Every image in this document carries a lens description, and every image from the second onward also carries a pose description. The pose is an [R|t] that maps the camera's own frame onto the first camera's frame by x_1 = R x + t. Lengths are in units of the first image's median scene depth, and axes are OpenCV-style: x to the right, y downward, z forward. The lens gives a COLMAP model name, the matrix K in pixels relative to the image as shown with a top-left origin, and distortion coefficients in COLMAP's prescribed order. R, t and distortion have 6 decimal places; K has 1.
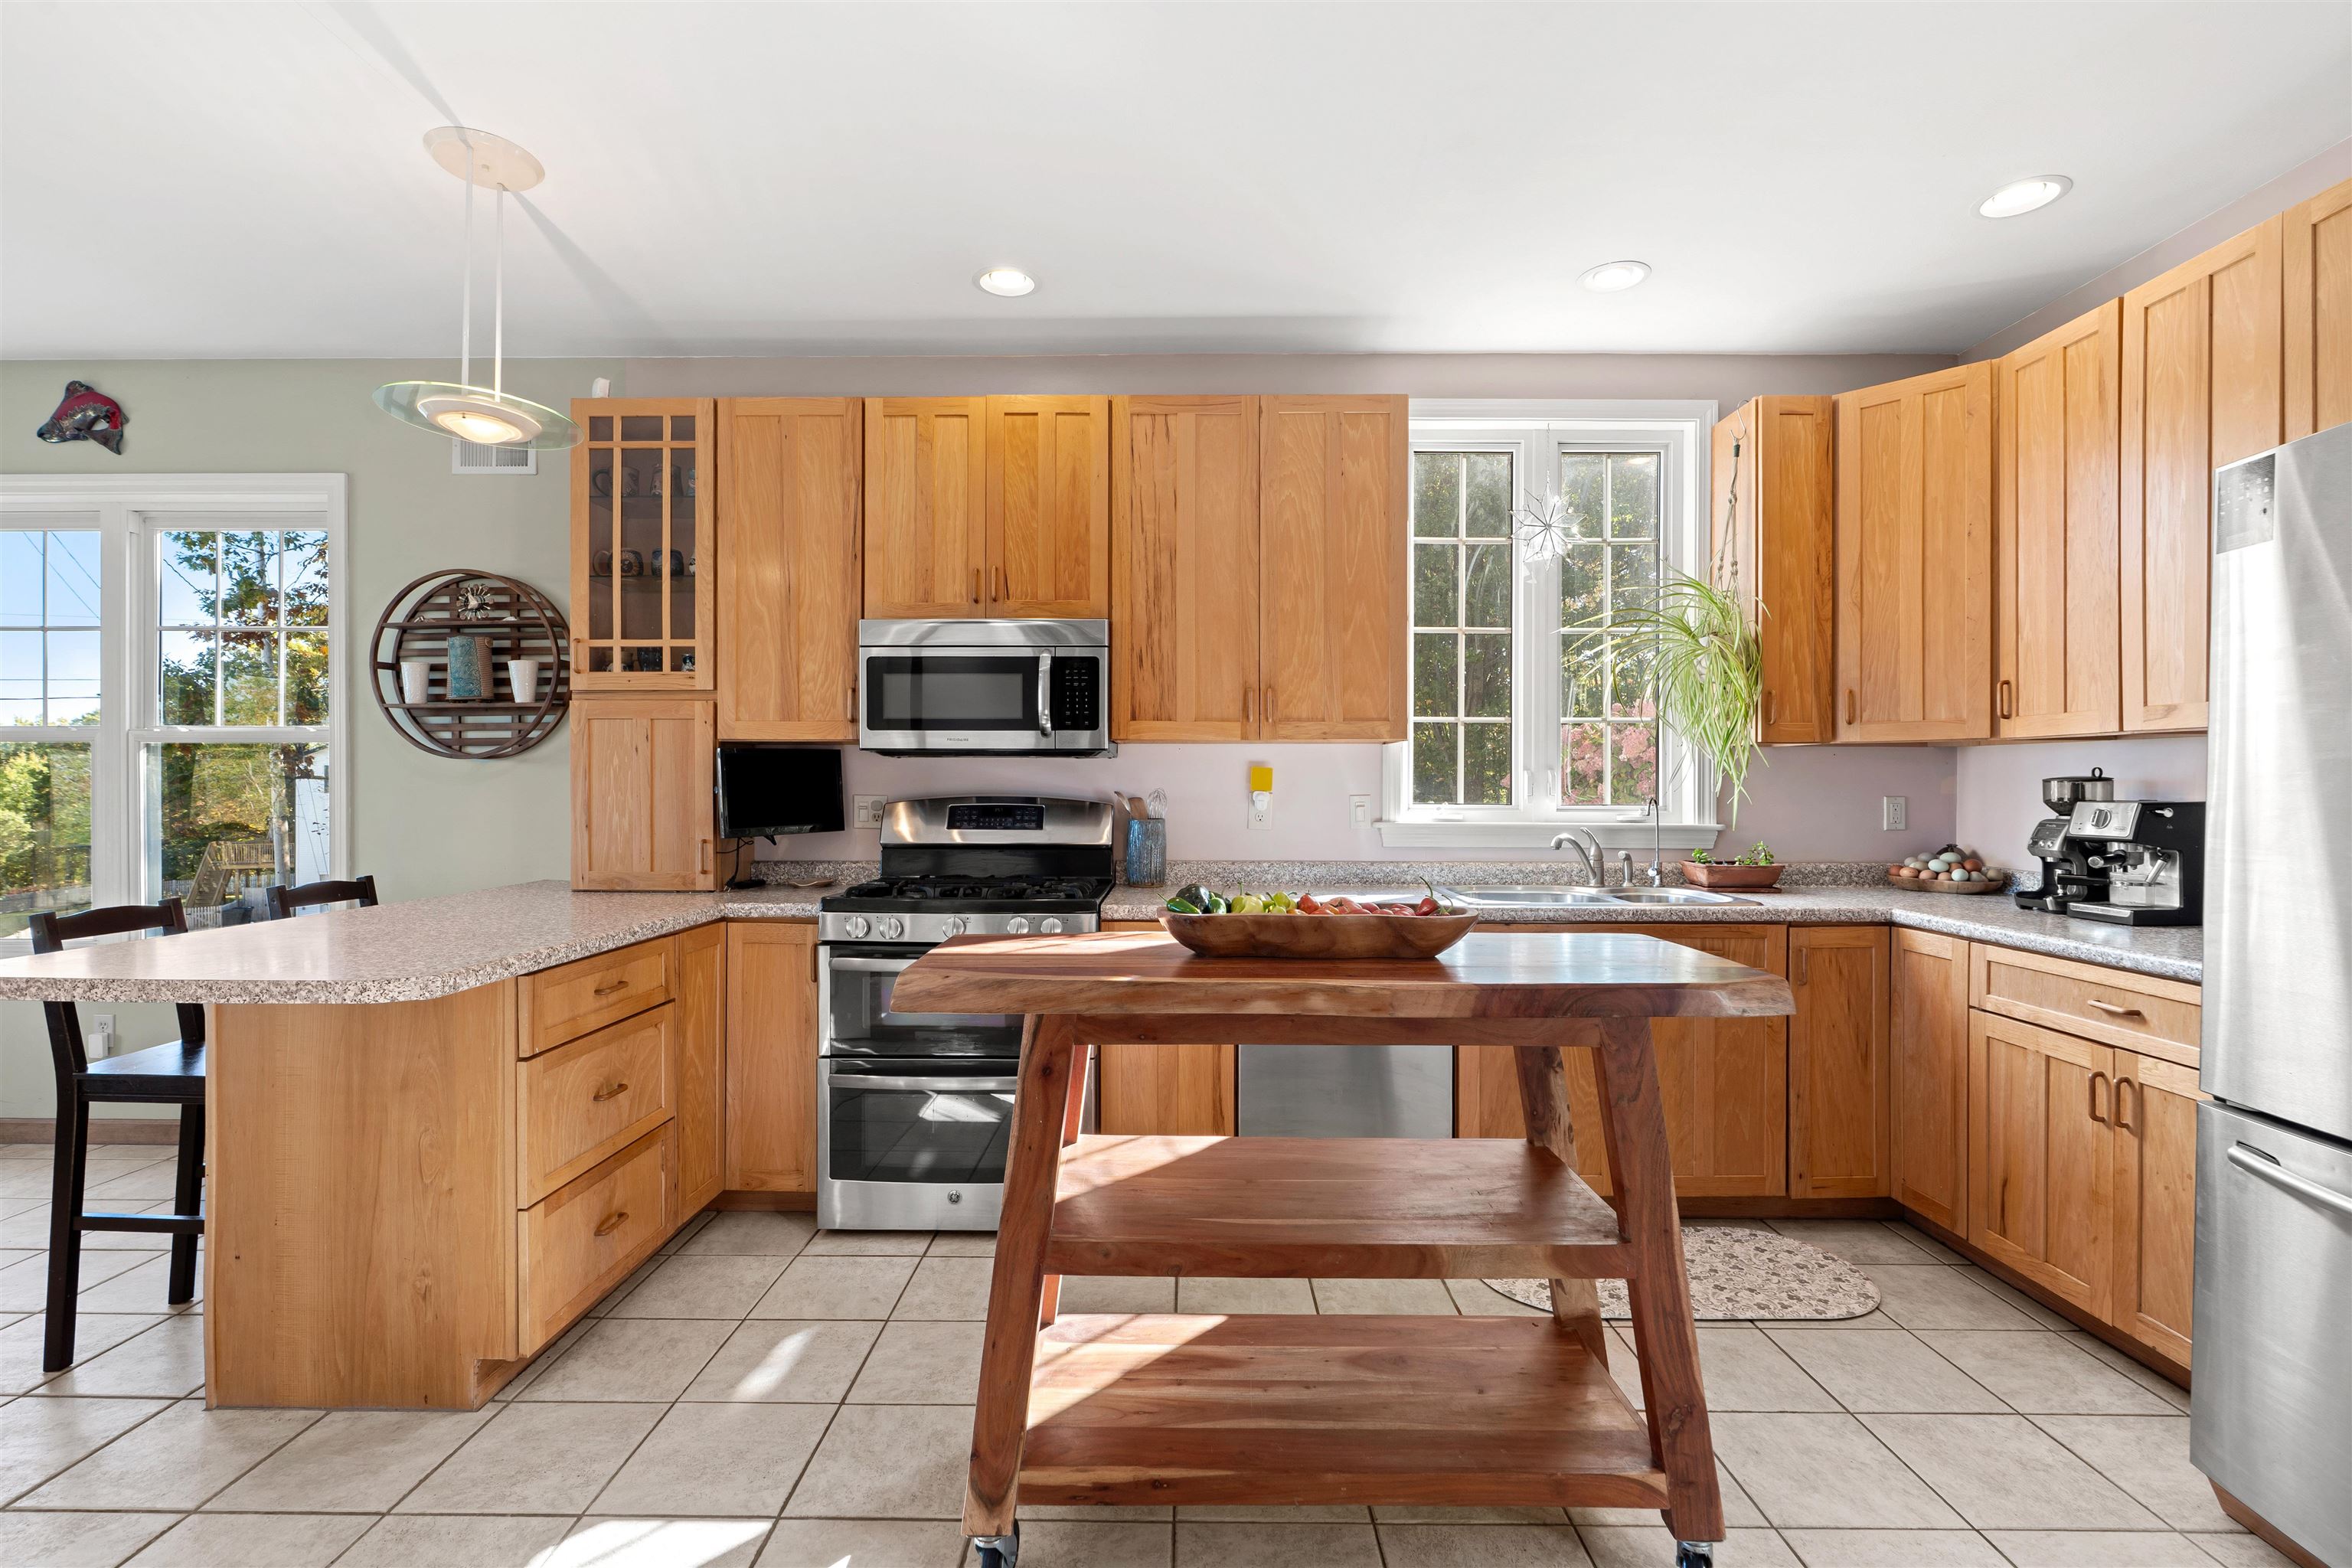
lens RADIAL K [[1068.5, 0, 1178.4], [0, 1068.5, 787.3], [0, 0, 1]] dist [-0.004263, 0.002413]
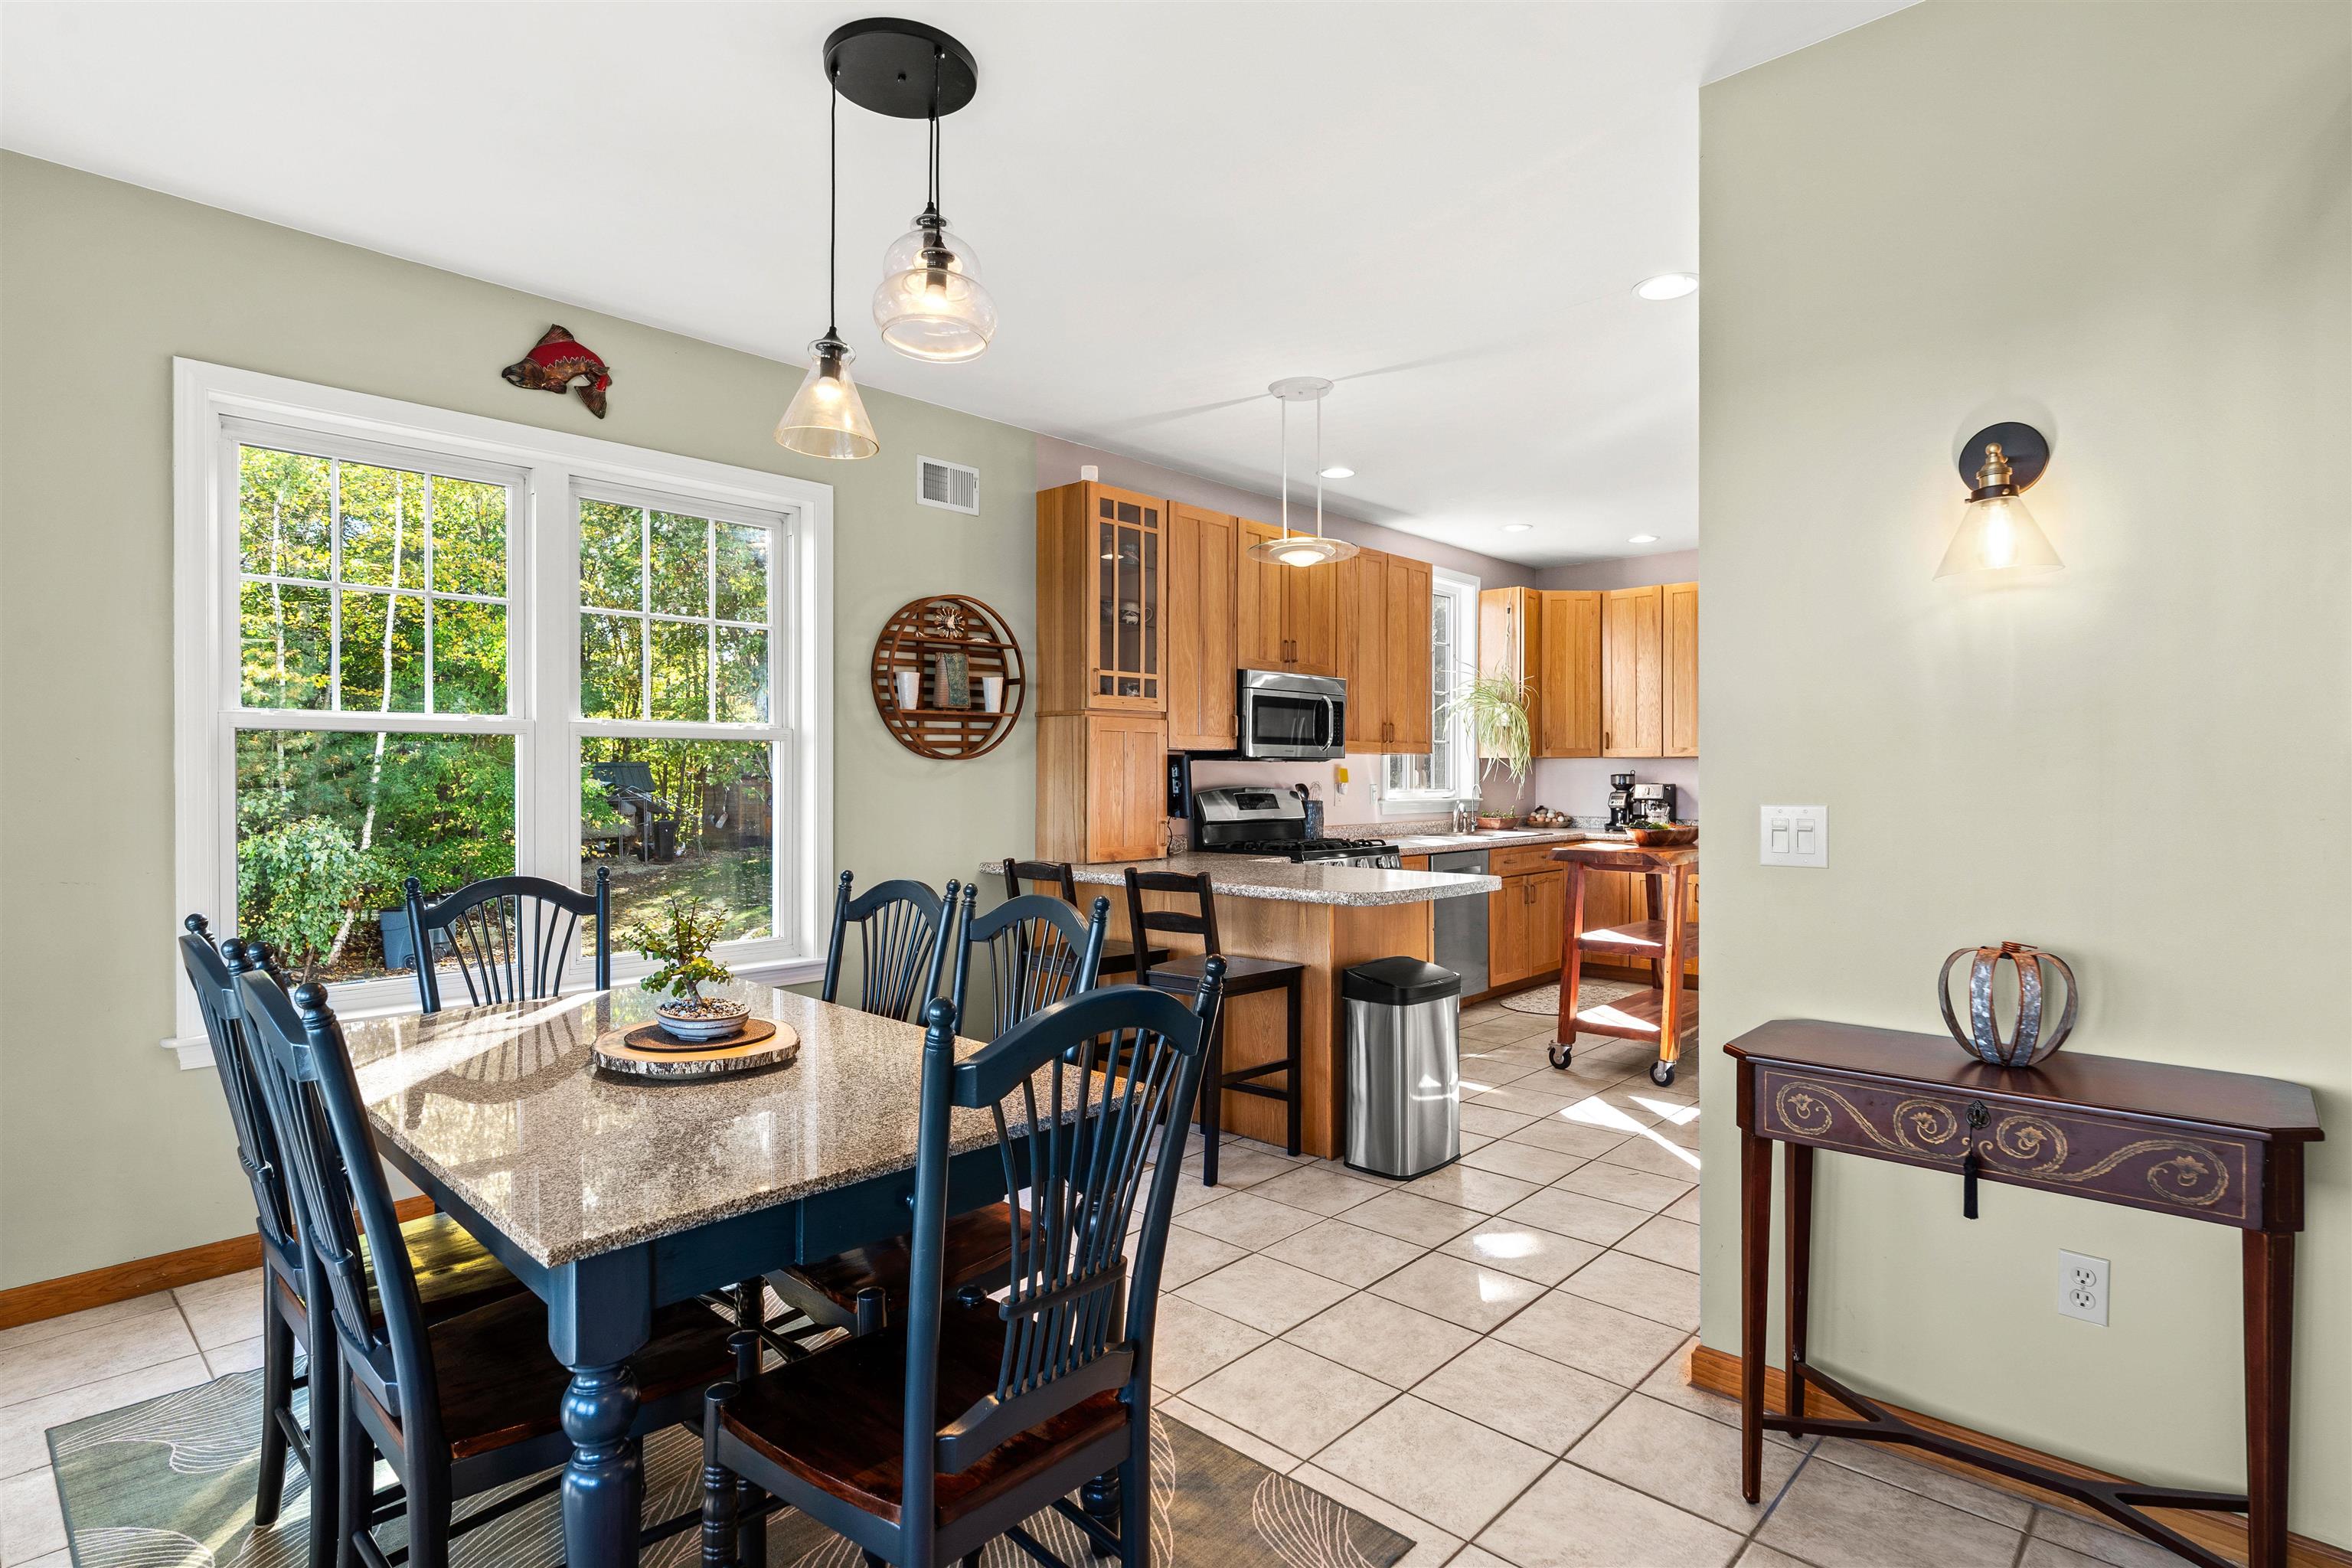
lens RADIAL K [[1180.2, 0, 1182.0], [0, 1180.2, 780.7], [0, 0, 1]] dist [0.001246, 0.000490]
pose [[0.672008, -0.006157, 0.740518, -1.550122], [0.005550, 0.999979, 0.003278, -0.007450], [-0.740523, 0.001906, 0.672029, -0.036186]]
